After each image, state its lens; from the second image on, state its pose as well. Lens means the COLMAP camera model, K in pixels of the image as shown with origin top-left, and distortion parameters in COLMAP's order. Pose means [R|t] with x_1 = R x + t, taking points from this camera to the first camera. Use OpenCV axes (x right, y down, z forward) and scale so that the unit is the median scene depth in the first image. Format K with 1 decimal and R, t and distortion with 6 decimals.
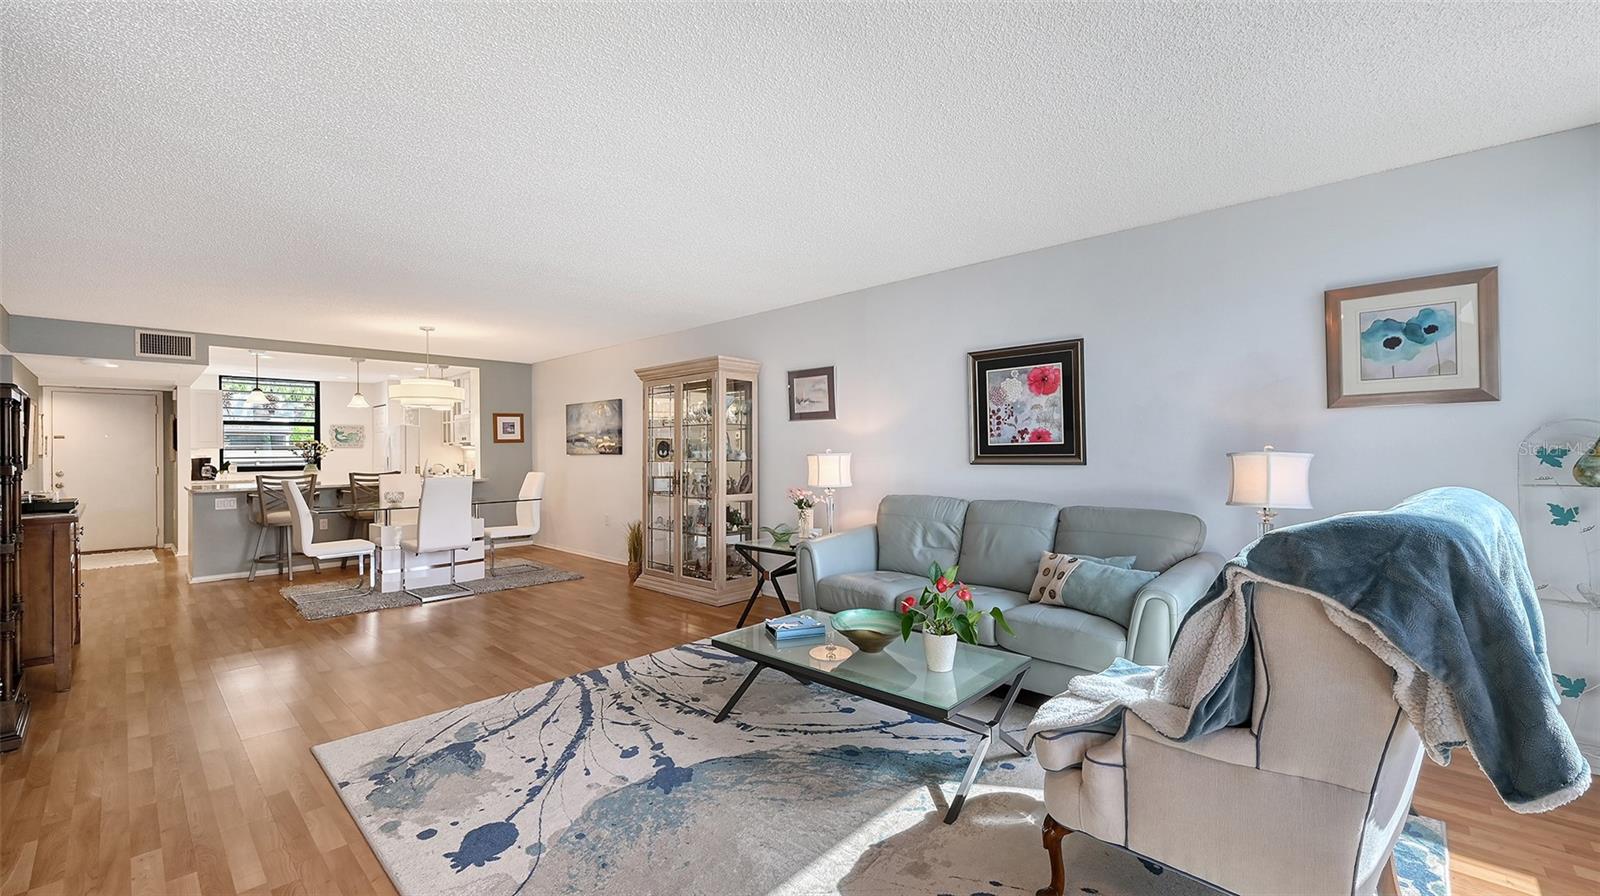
lens RADIAL K [[645.5, 0, 811.5], [0, 645.5, 441.1], [0, 0, 1]] dist [0.000332, -0.000038]
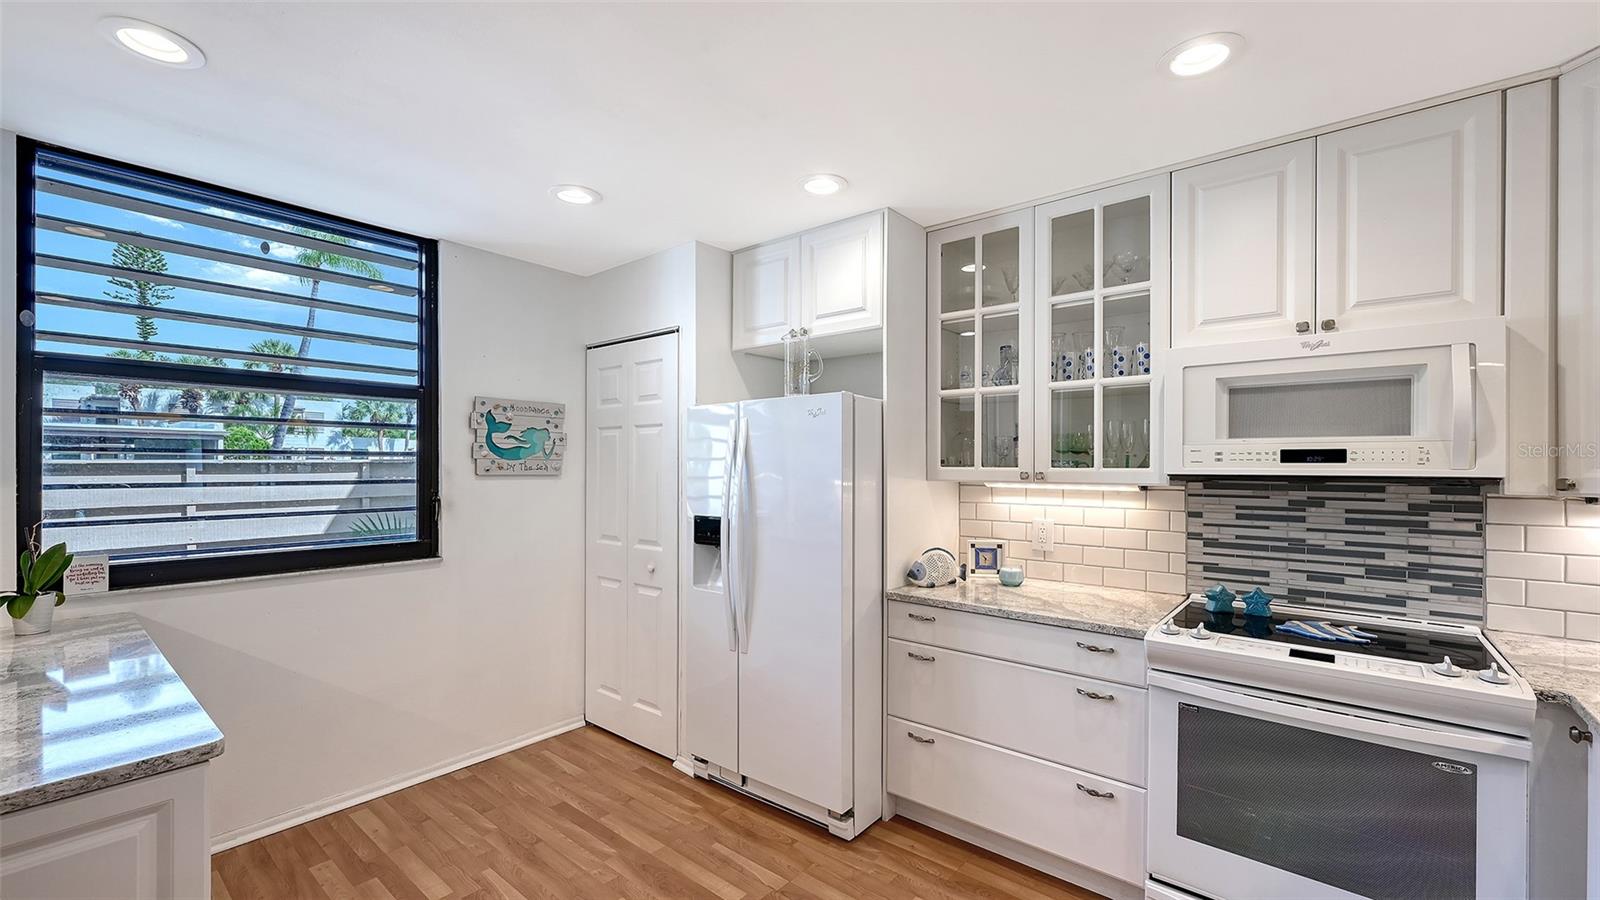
lens RADIAL K [[651.5, 0, 839.8], [0, 651.5, 455.1], [0, 0, 1]] dist [0.000797, 0.000083]
pose [[0.996116, 0.011972, 0.087231, -2.421918], [-0.012193, 0.999924, 0.002002, -0.008542], [-0.087200, -0.003058, 0.996186, 2.776286]]
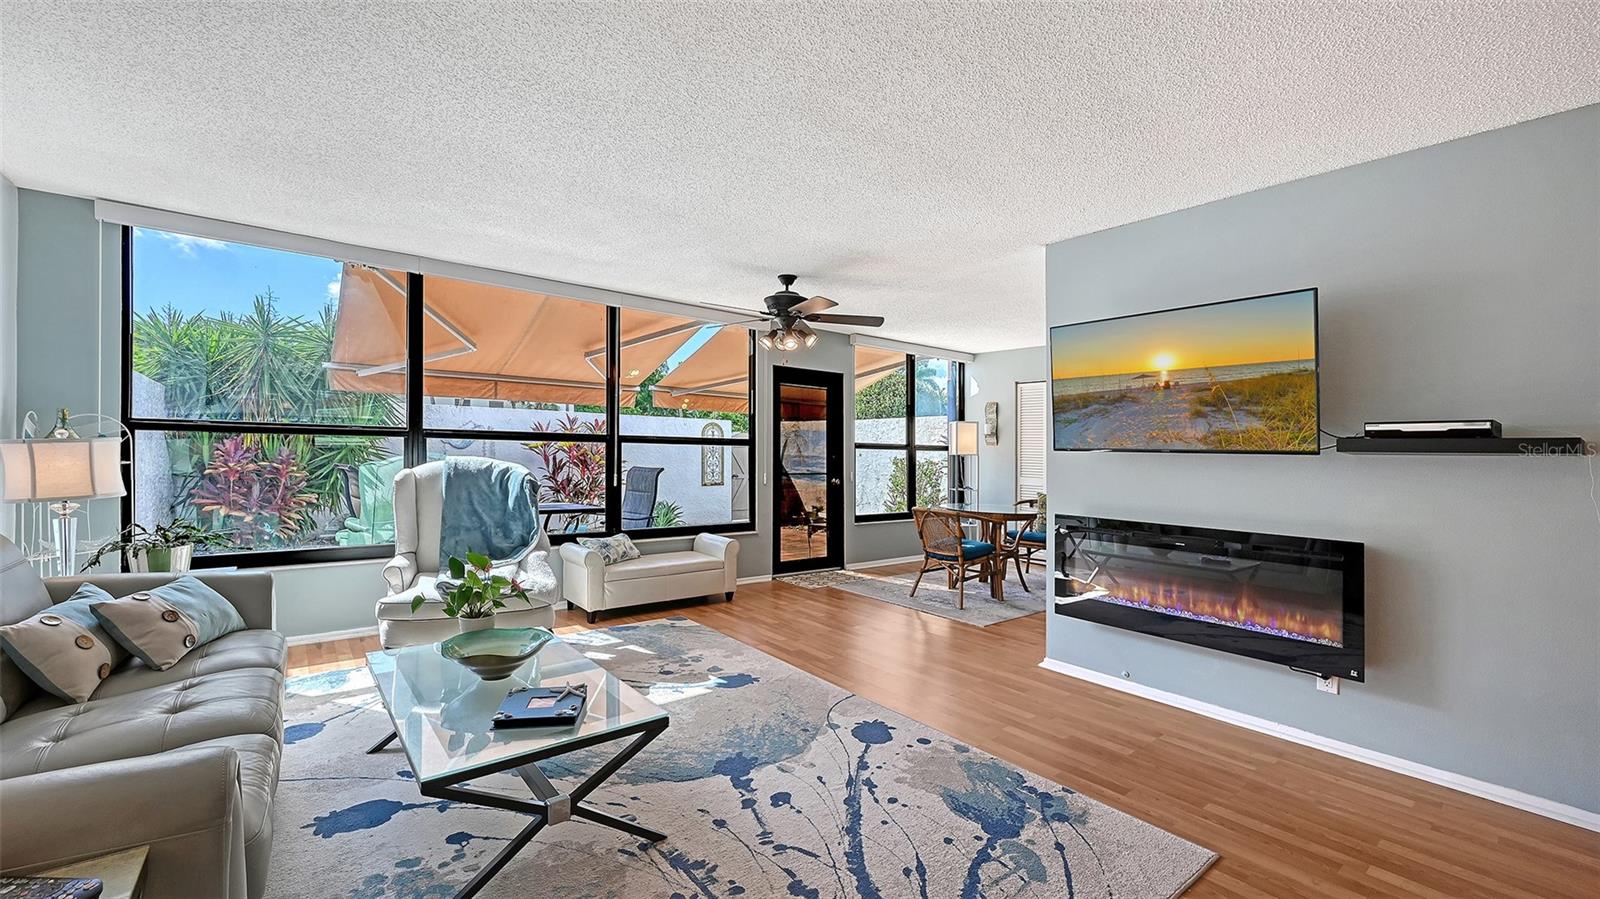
lens RADIAL K [[651.5, 0, 839.8], [0, 651.5, 454.6], [0, 0, 1]] dist [0.000797, 0.000083]
pose [[-0.995286, -0.010296, 0.096438, -0.403372], [-0.011237, 0.999894, -0.009223, 0.036935], [-0.096333, -0.010263, -0.995296, 1.706088]]
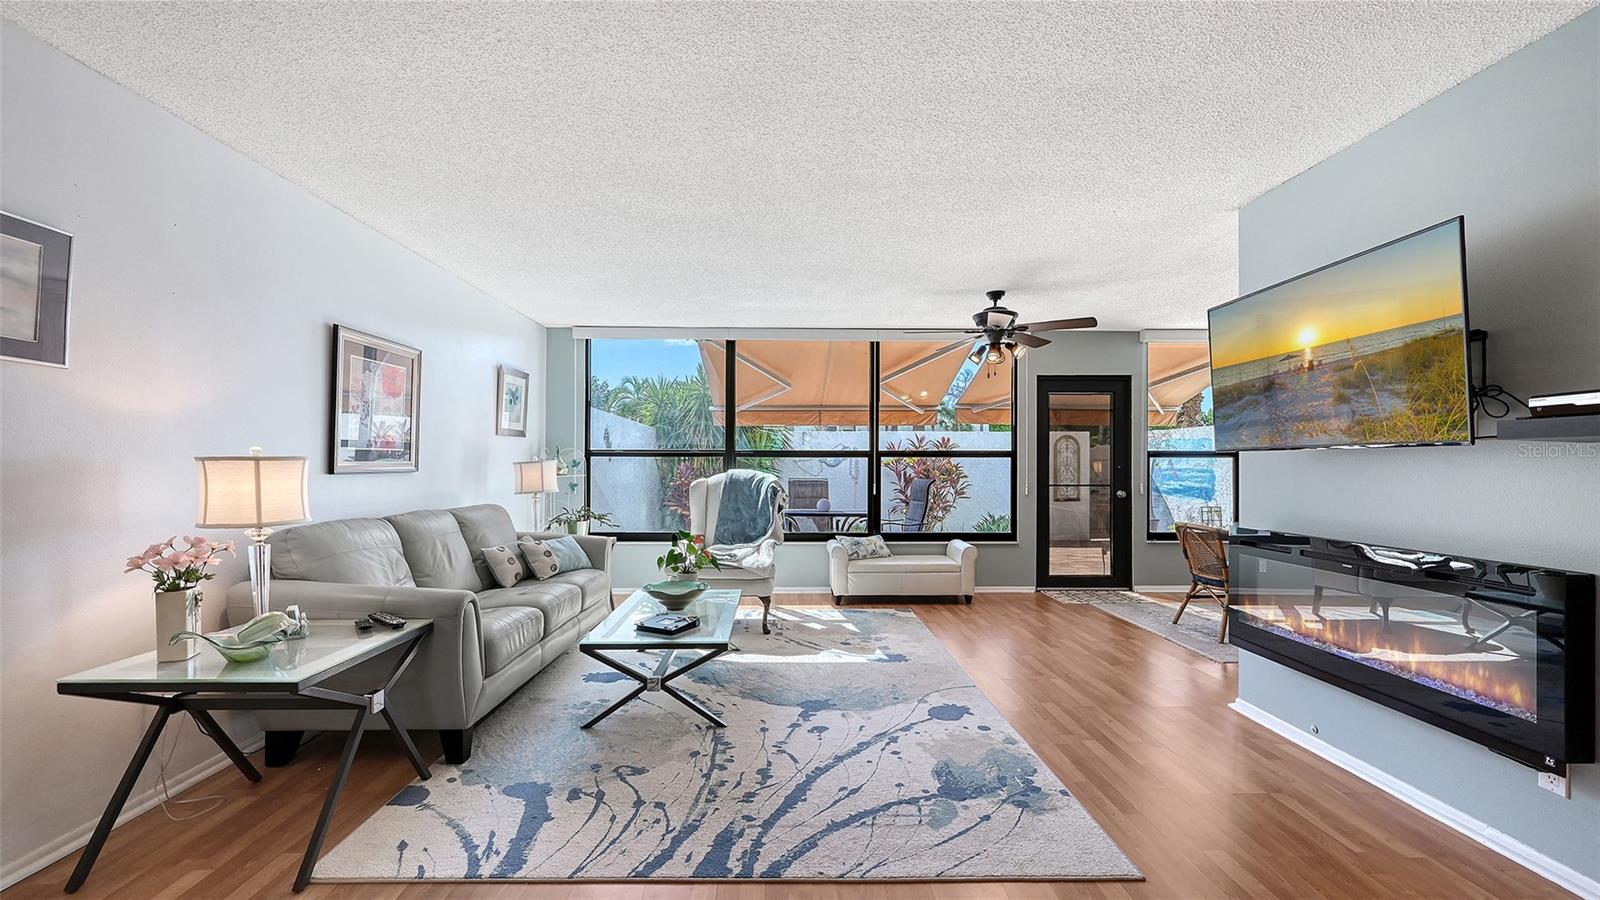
lens RADIAL K [[676.9, 0, 805.5], [0, 676.9, 461.2], [0, 0, 1]] dist [0.001183, 0.000159]
pose [[-0.714076, 0.013670, 0.699935, -0.985764], [-0.001368, 0.999780, -0.020921, 0.053131], [-0.700067, -0.015897, -0.713900, 1.694298]]
